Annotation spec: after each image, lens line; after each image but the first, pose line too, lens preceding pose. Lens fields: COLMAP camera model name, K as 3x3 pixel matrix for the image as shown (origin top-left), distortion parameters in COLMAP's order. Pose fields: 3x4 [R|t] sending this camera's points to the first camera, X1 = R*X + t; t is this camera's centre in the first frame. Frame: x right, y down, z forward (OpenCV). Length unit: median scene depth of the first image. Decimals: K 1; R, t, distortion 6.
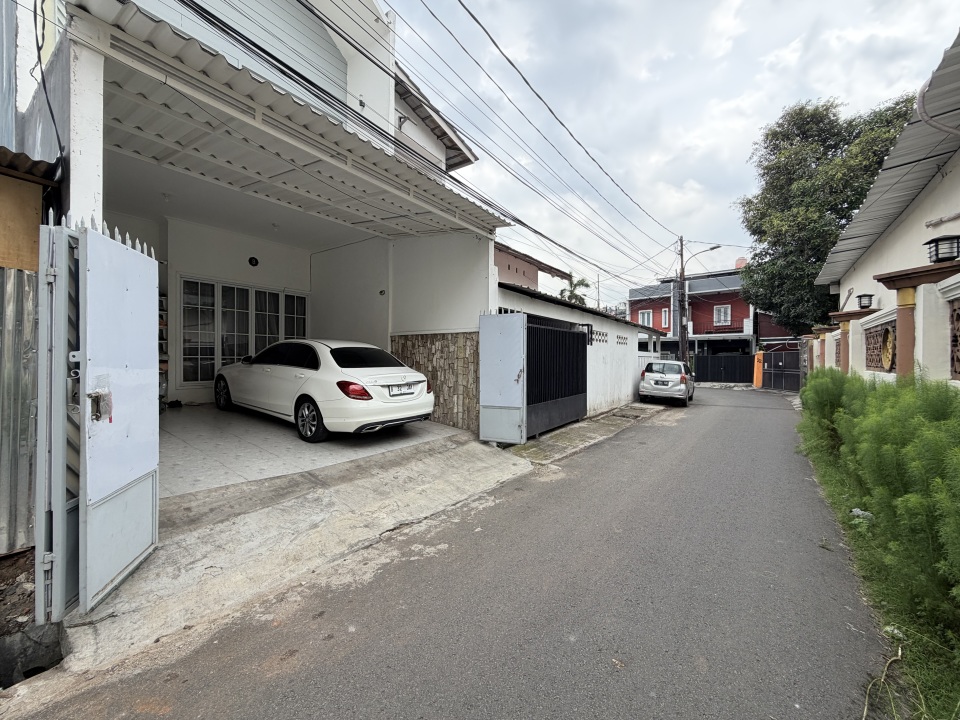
lens RADIAL K [[382.9, 0, 477.6], [0, 382.9, 361.0], [0, 0, 1]] dist [-0.000773, 0.000527]
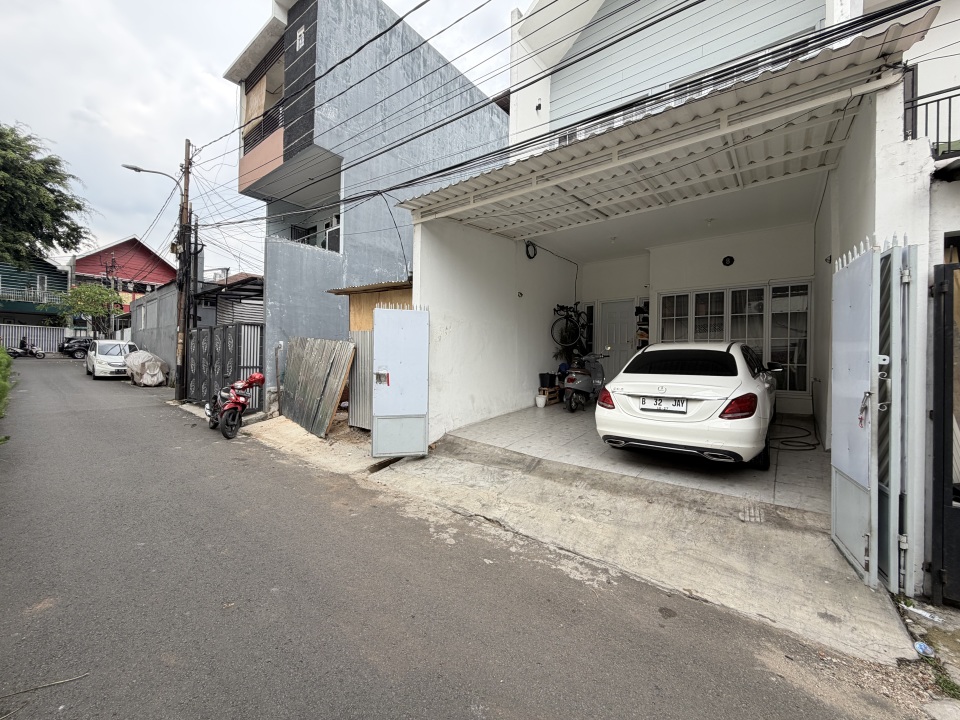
lens RADIAL K [[382.9, 0, 478.0], [0, 382.9, 360.7], [0, 0, 1]] dist [-0.000773, 0.000527]
pose [[-0.044864, -0.004671, -0.998982, 0.663723], [-0.022096, 0.999749, -0.003682, -0.000043], [0.998749, 0.021909, -0.044956, 0.784181]]
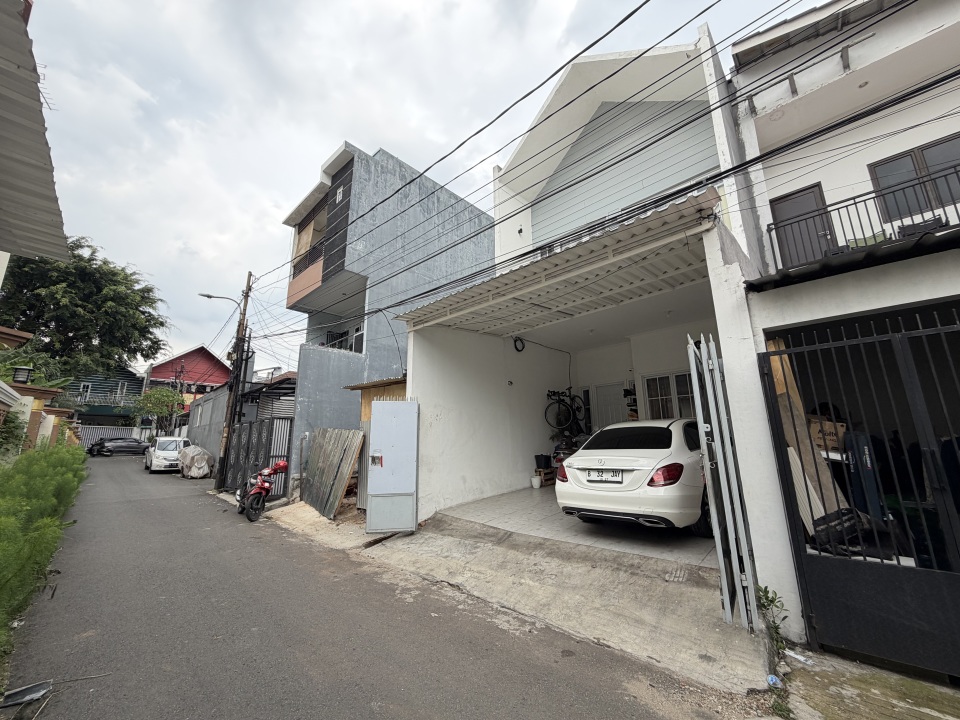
lens RADIAL K [[382.9, 0, 478.1], [0, 382.9, 361.2], [0, 0, 1]] dist [-0.000773, 0.000527]
pose [[-0.142184, -0.222579, -0.964491, 0.847691], [0.004781, 0.974224, -0.225531, 0.019629], [0.989829, -0.036678, -0.137455, 0.992207]]
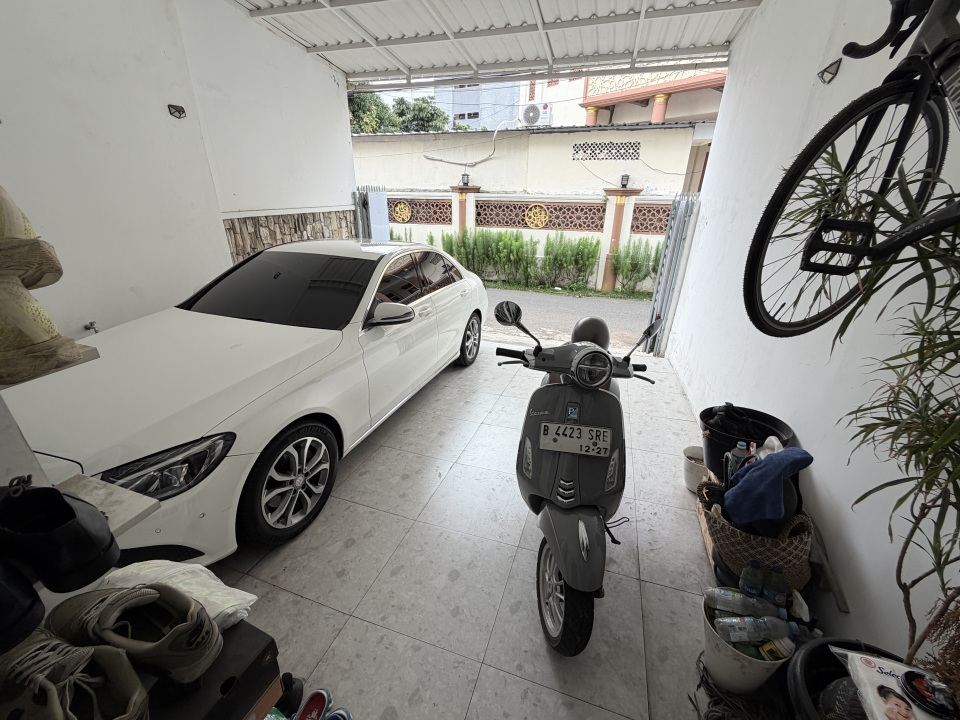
lens RADIAL K [[382.9, 0, 478.4], [0, 382.9, 358.9], [0, 0, 1]] dist [-0.000773, 0.000527]
pose [[-0.302795, -0.393567, 0.867998, -1.377376], [-0.009749, 0.911984, 0.410110, -0.179128], [-0.953006, 0.115717, -0.279981, 1.408251]]
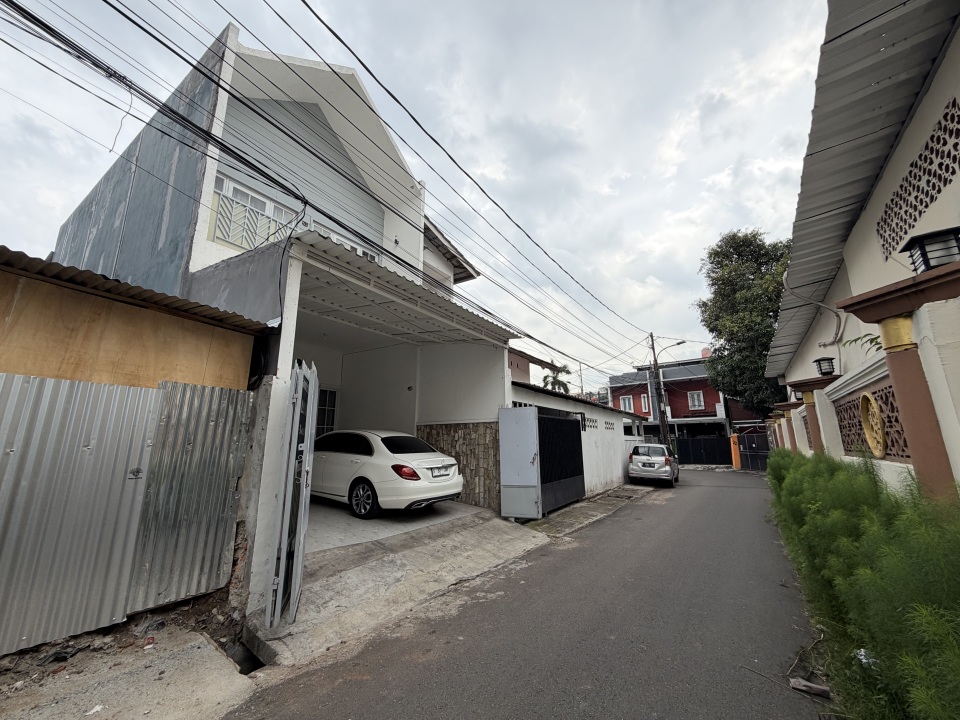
lens RADIAL K [[382.9, 0, 477.7], [0, 382.9, 361.7], [0, 0, 1]] dist [-0.000773, 0.000527]
pose [[0.998931, -0.002648, 0.046155, -0.159007], [0.012557, 0.976366, -0.215760, -0.002096], [-0.044493, 0.216109, 0.975355, -0.306442]]
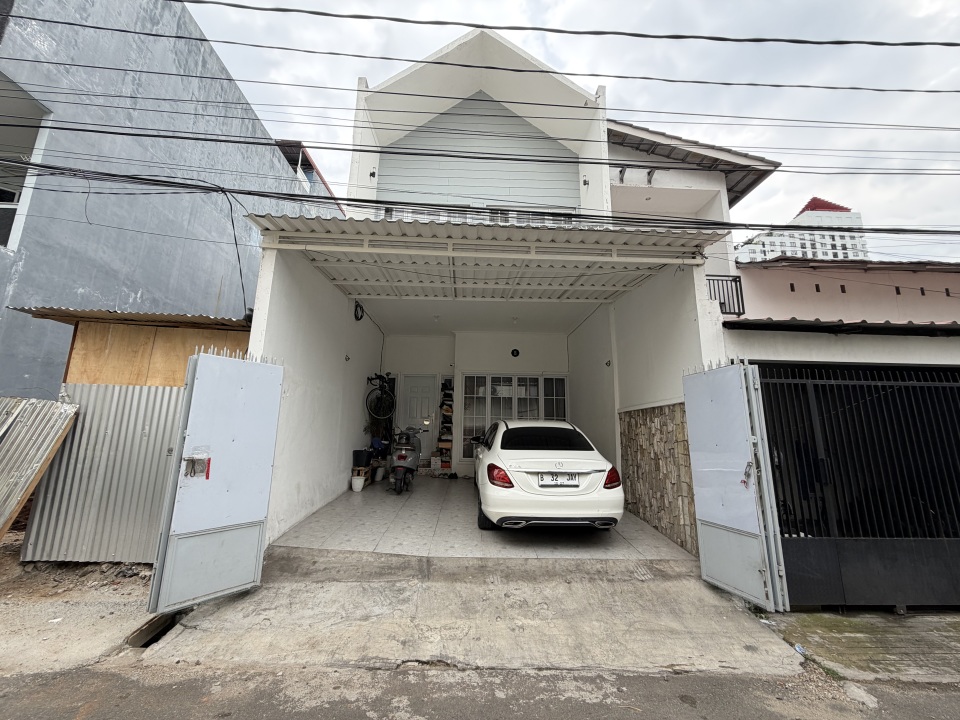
lens RADIAL K [[382.9, 0, 477.5], [0, 382.9, 361.2], [0, 0, 1]] dist [-0.000773, 0.000527]
pose [[0.608930, -0.149209, -0.779064, 0.419129], [-0.019062, 0.979113, -0.202422, -0.002477], [0.792995, 0.138111, 0.593367, 0.418507]]
